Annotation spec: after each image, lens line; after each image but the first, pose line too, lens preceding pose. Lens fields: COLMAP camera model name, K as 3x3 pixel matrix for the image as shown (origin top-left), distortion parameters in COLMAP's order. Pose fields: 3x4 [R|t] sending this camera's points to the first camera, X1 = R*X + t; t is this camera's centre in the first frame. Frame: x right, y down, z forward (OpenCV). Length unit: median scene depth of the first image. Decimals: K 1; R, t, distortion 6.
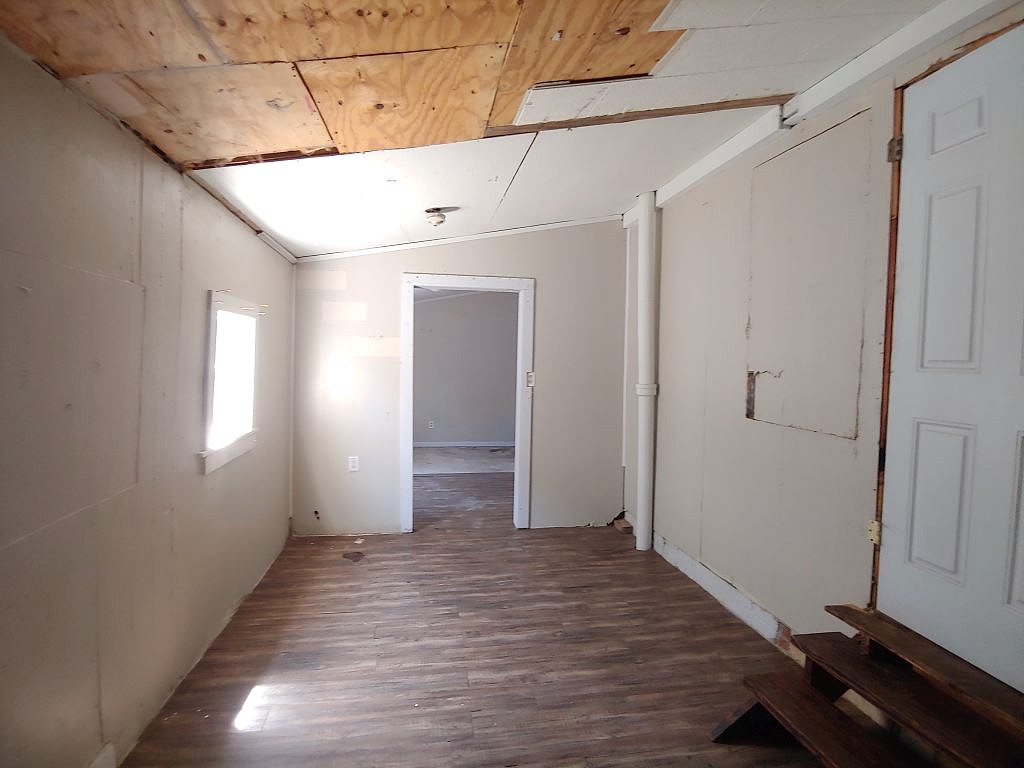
lens RADIAL K [[518.1, 0, 512.0], [0, 518.1, 384.0], [0, 0, 1]] dist [-0.021799, -0.000430]
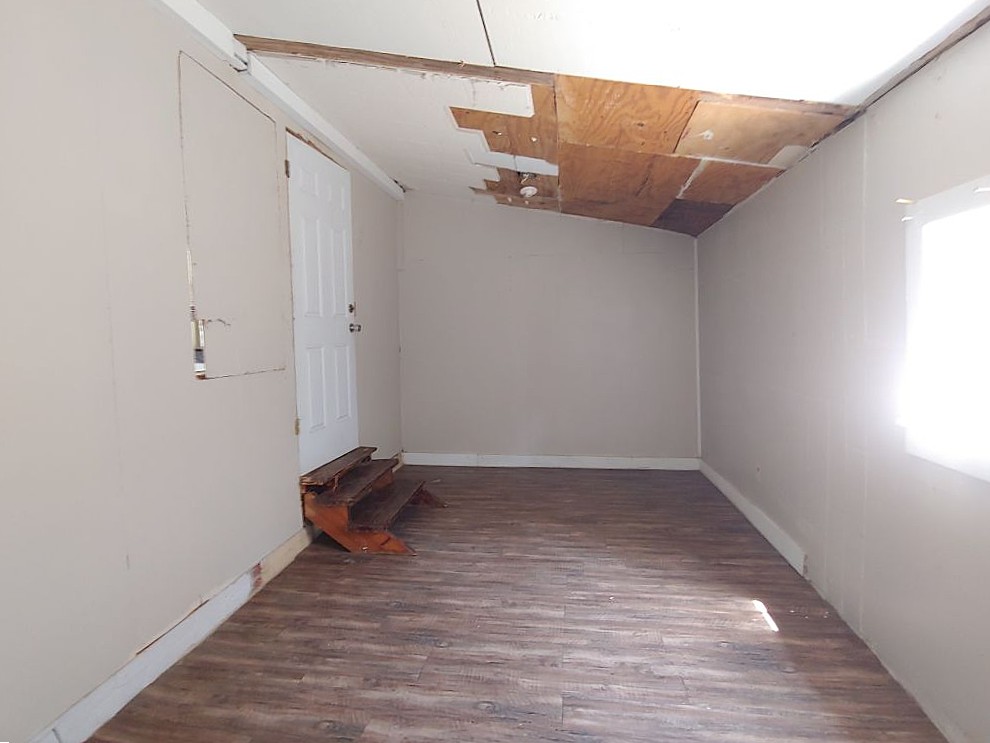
lens RADIAL K [[500.9, 0, 495.0], [0, 500.9, 371.5], [0, 0, 1]] dist [-0.021799, -0.000430]
pose [[-0.949388, -0.025779, 0.313047, -0.231841], [0.017099, 0.990907, 0.133457, -0.044828], [-0.313641, 0.132055, -0.940314, 1.750857]]
